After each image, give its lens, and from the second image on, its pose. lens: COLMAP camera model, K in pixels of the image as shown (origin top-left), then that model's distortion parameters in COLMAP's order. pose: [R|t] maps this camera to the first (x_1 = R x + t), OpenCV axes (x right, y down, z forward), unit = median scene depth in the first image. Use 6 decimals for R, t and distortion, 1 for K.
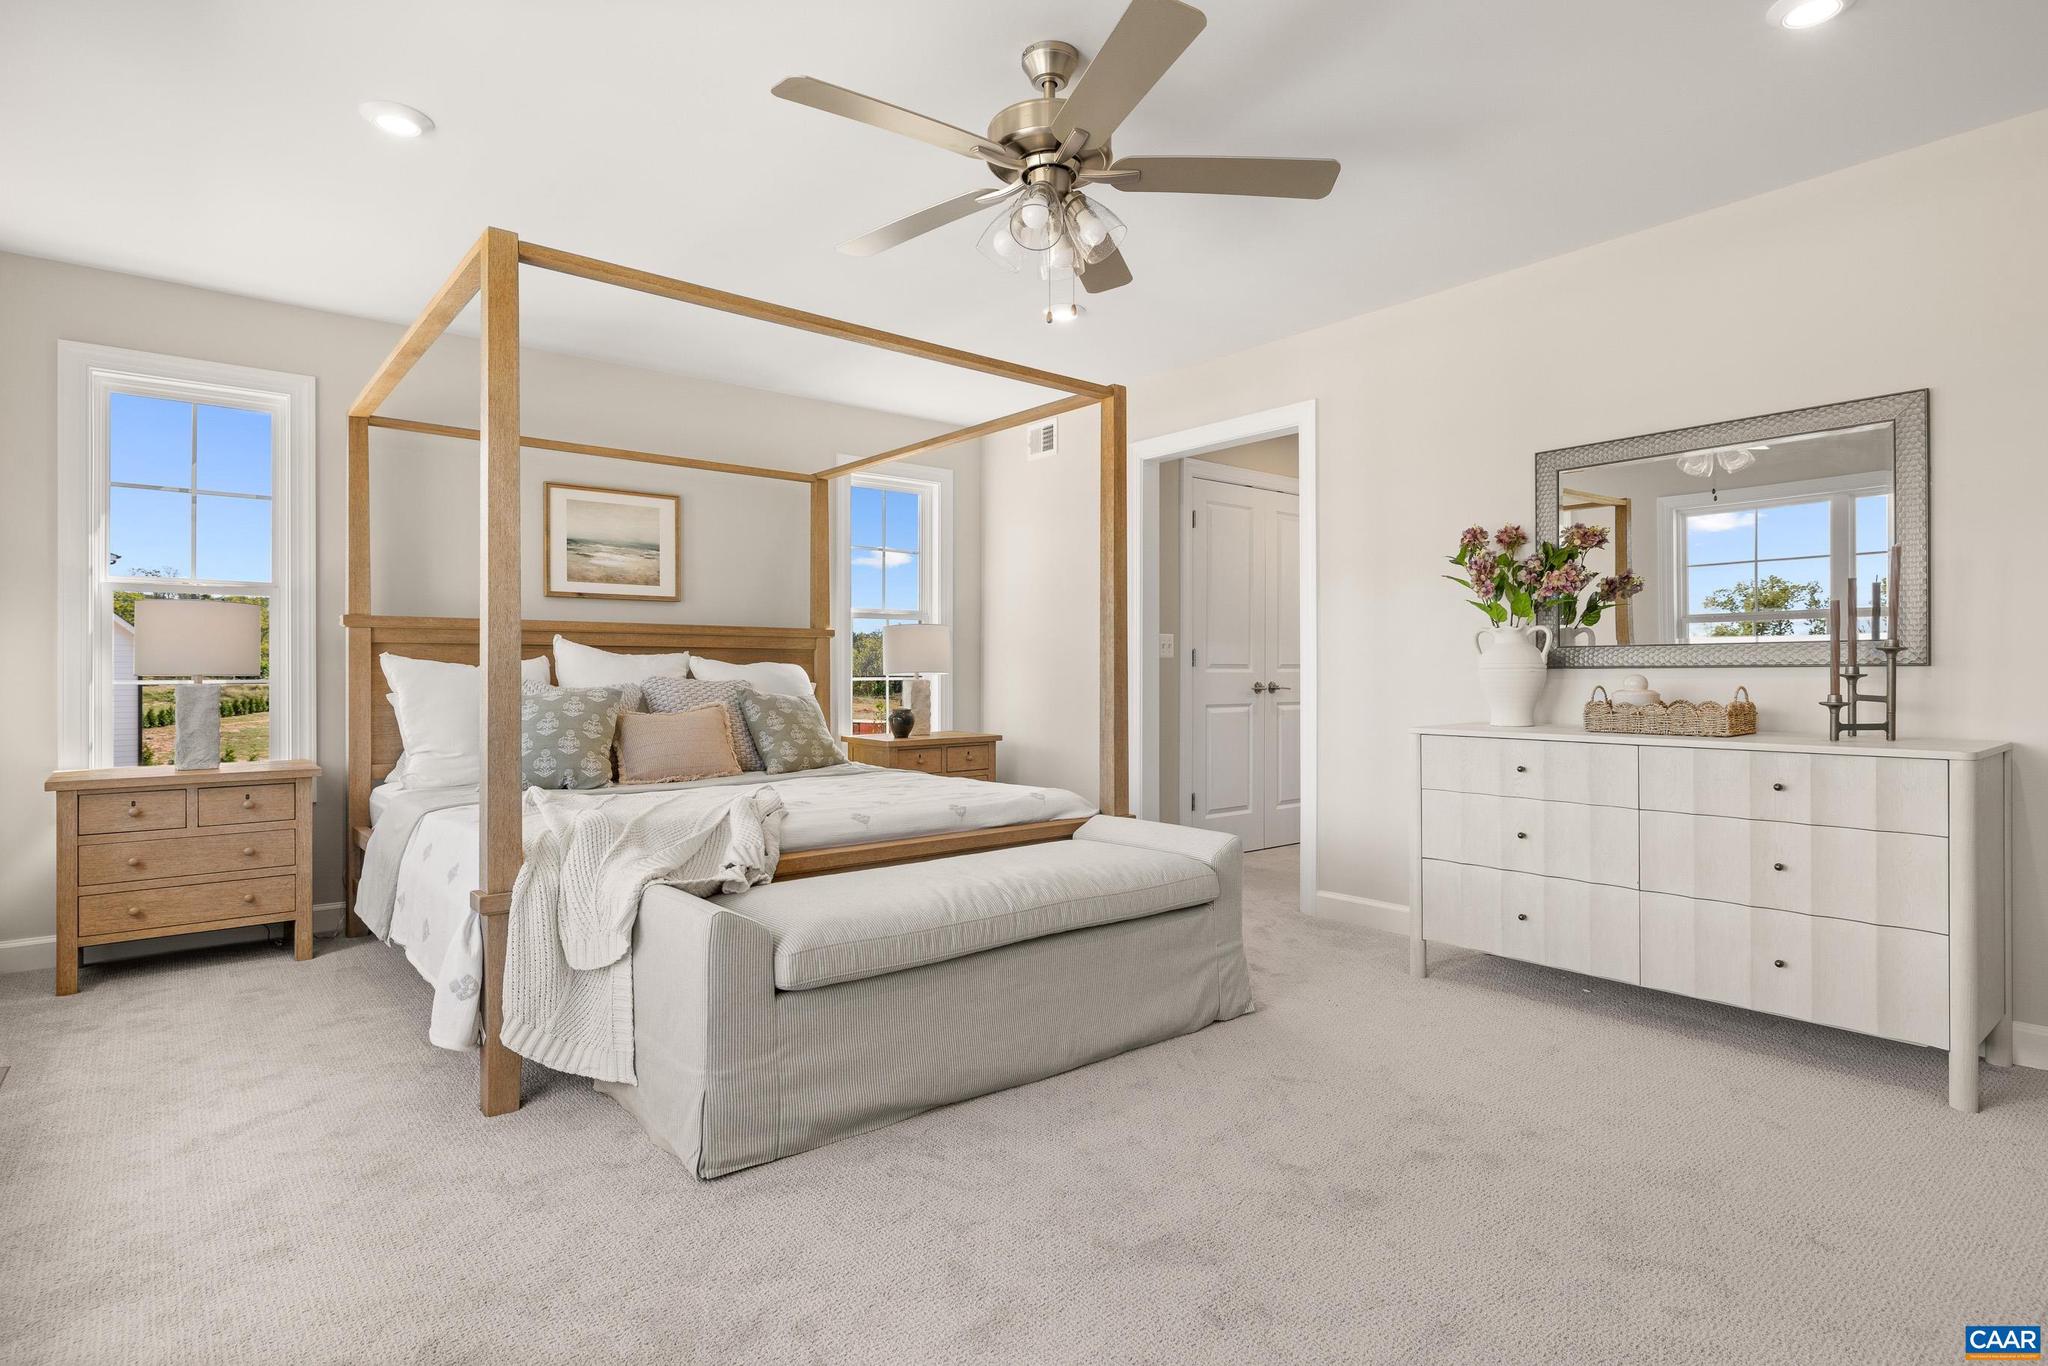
lens RADIAL K [[1046.1, 0, 1024.0], [0, 1046.1, 683.0], [0, 0, 1]] dist [-0.000724, 0.000099]
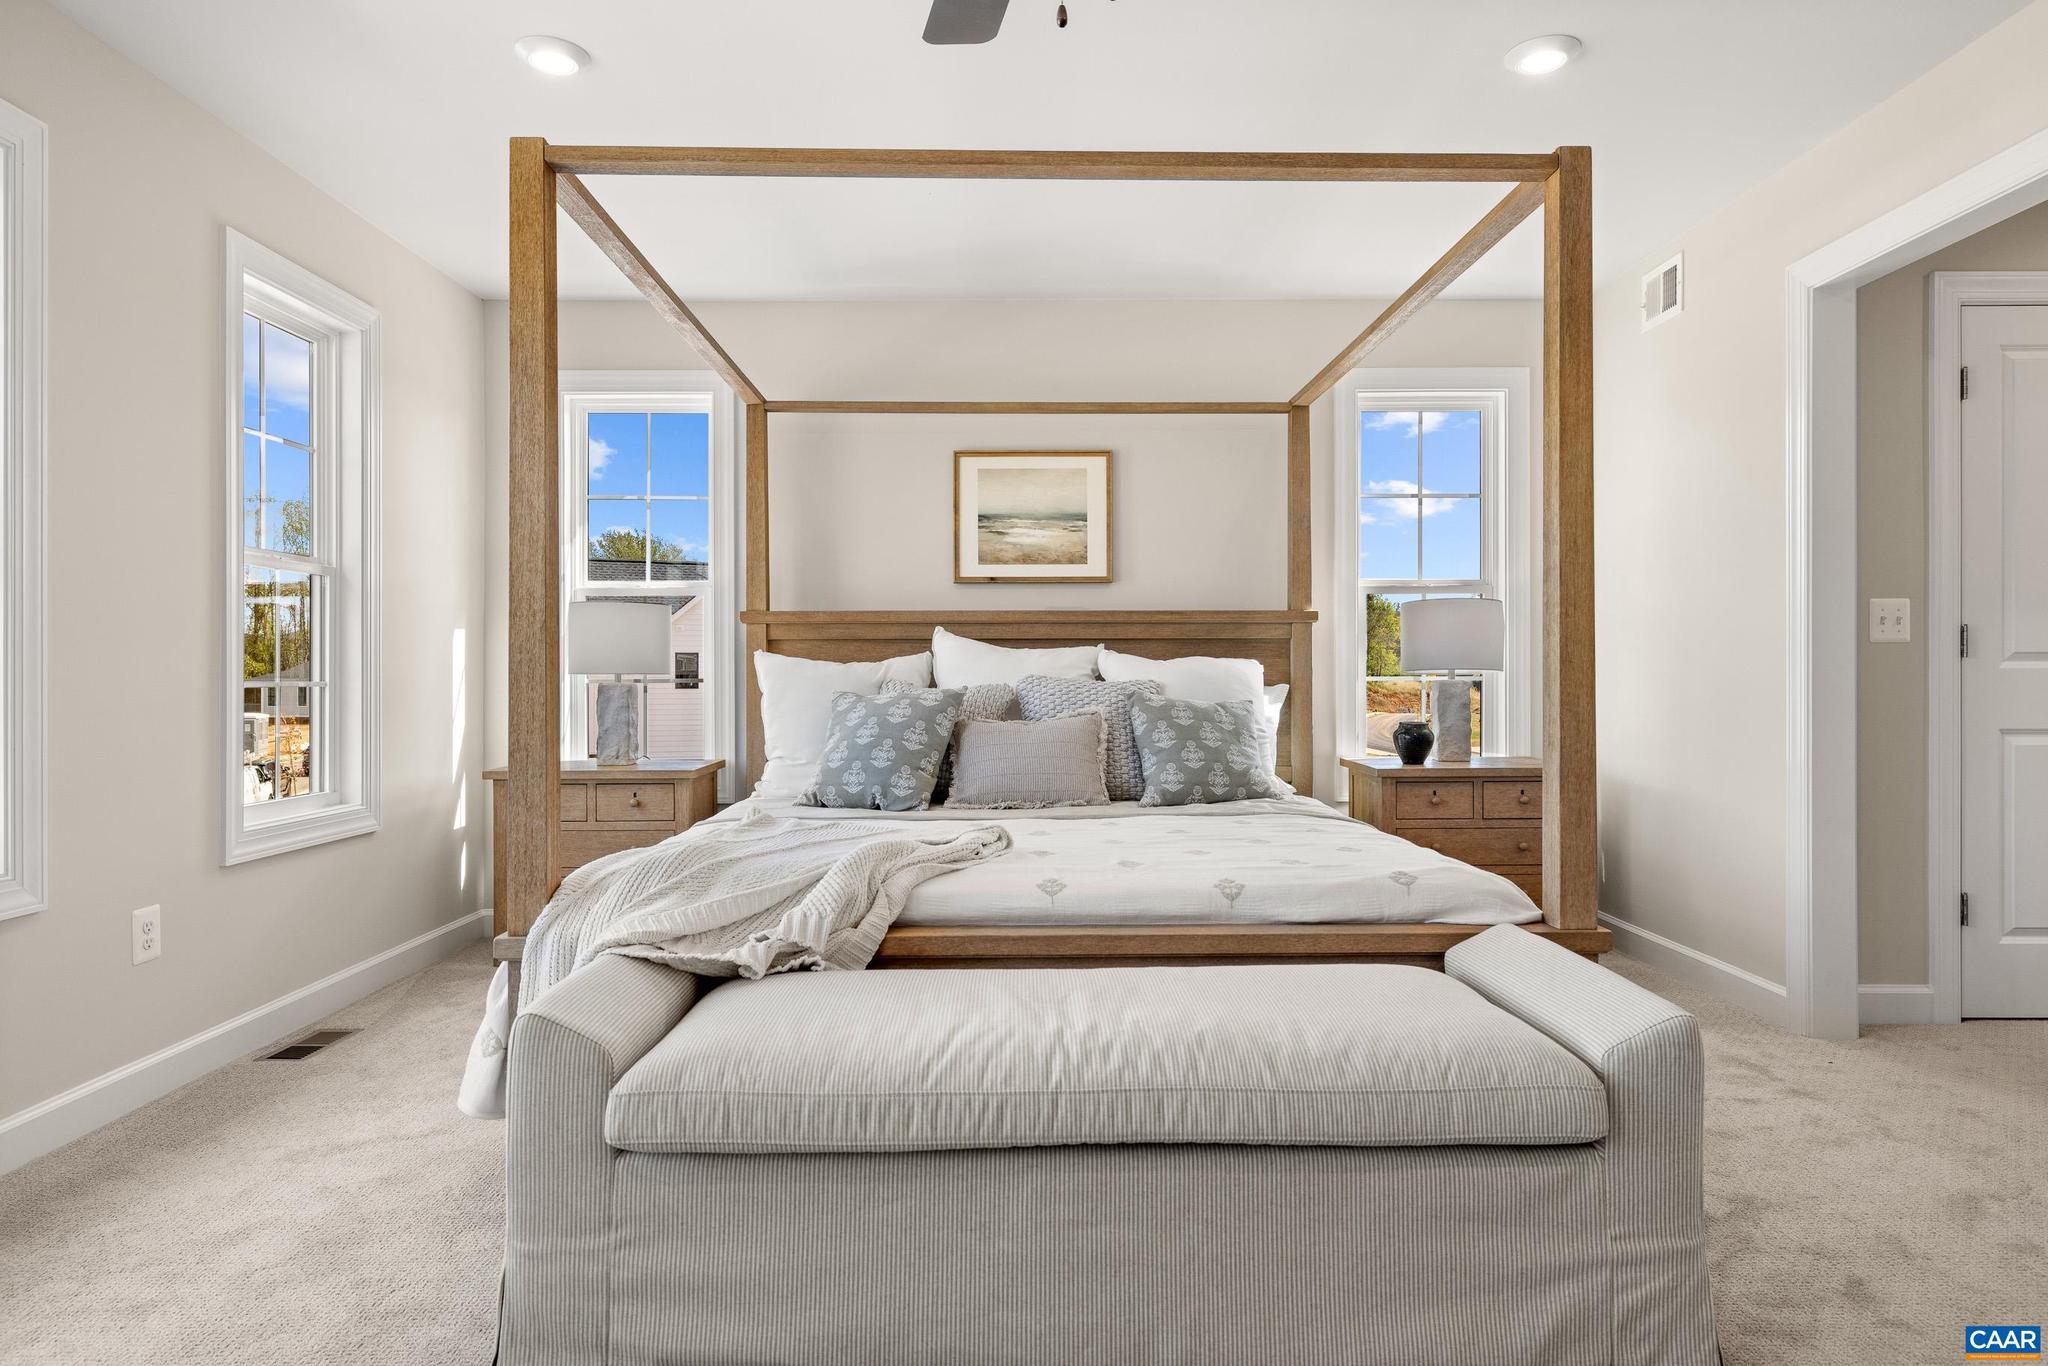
lens RADIAL K [[1192.4, 0, 1025.7], [0, 1192.4, 673.3], [0, 0, 1]] dist [0.003808, -0.000613]
pose [[0.777561, -0.000898, -0.628807, 0.221140], [-0.004236, 0.999969, -0.006666, -0.001670], [0.628794, 0.007847, 0.777532, 0.279589]]
